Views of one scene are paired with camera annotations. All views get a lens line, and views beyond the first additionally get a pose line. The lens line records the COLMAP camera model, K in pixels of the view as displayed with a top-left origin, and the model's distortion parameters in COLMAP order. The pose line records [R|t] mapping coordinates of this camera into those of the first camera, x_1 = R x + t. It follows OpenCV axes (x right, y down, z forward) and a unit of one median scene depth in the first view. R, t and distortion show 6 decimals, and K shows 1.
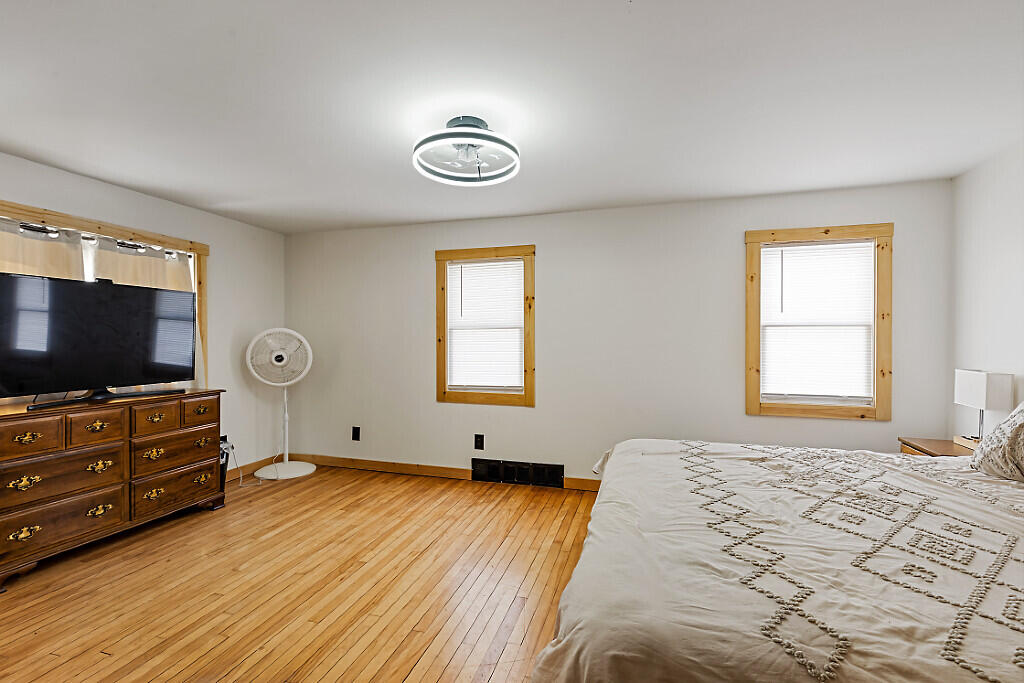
lens RADIAL K [[460.1, 0, 516.5], [0, 460.1, 344.8], [0, 0, 1]] dist [0.004692, -0.000087]
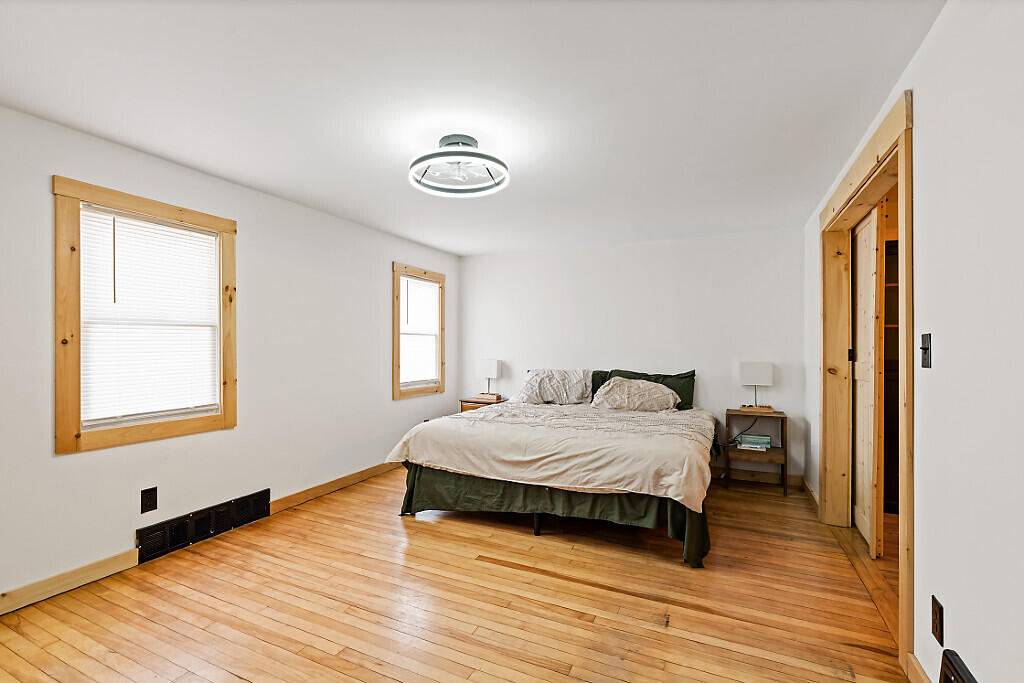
lens RADIAL K [[460.1, 0, 516.6], [0, 460.1, 340.7], [0, 0, 1]] dist [0.004692, -0.000087]
pose [[0.143101, 0.008033, 0.989675, -0.671447], [-0.003240, 0.999966, -0.007648, -0.008892], [-0.989703, -0.002112, 0.143122, 0.410322]]
